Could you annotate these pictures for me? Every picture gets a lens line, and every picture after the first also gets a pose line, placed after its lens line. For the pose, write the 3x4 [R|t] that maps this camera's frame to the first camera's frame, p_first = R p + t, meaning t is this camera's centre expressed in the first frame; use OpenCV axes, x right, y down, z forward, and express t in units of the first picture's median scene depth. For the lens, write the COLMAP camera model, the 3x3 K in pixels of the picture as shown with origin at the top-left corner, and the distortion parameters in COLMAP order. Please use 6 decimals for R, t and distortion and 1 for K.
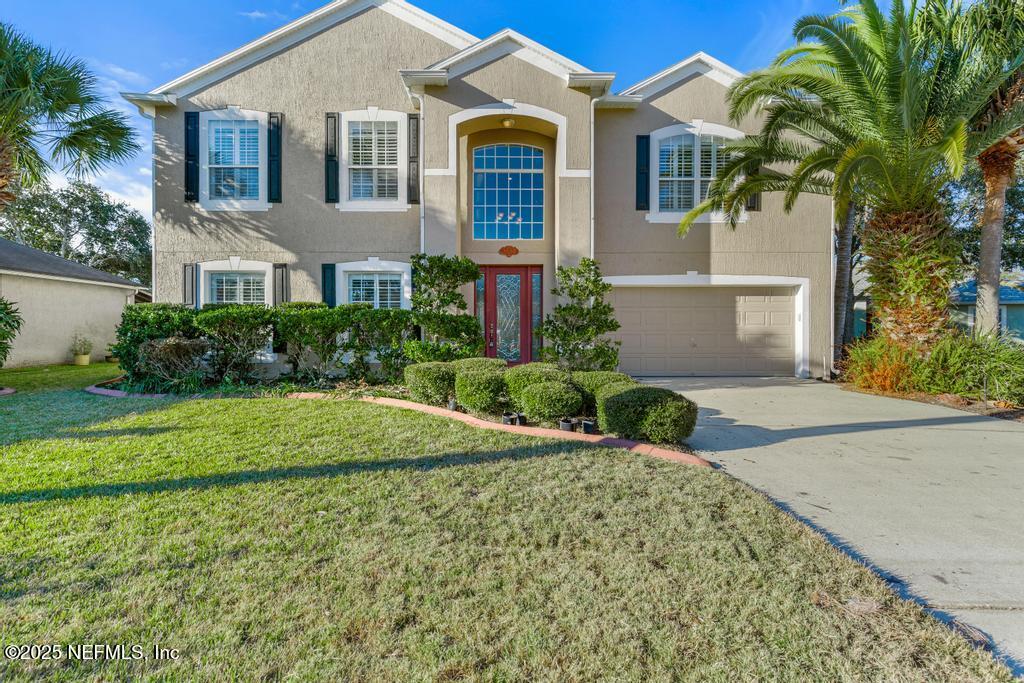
lens RADIAL K [[359.9, 0, 408.1], [0, 359.9, 310.2], [0, 0, 1]] dist [0.001422, 0.000132]
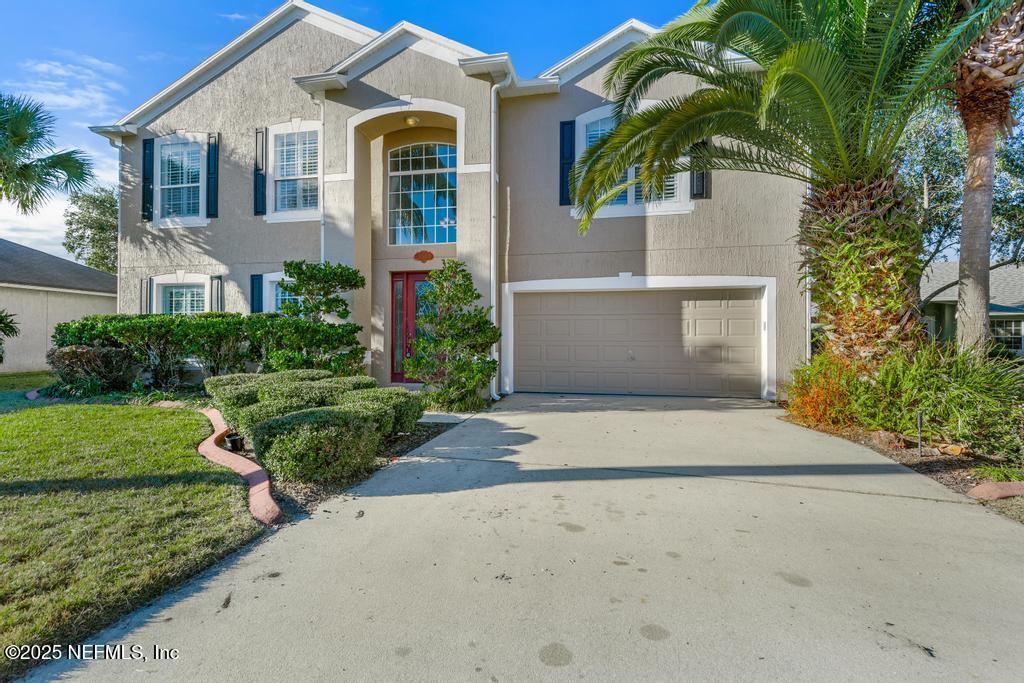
lens RADIAL K [[331.0, 0, 569.6], [0, 331.0, 319.3], [0, 0, 1]] dist [0.001230, 0.000078]
pose [[0.988094, -0.005278, -0.153760, 0.811333], [0.003954, 0.999952, -0.008917, 0.010246], [0.153800, 0.008203, 0.988068, 0.206950]]
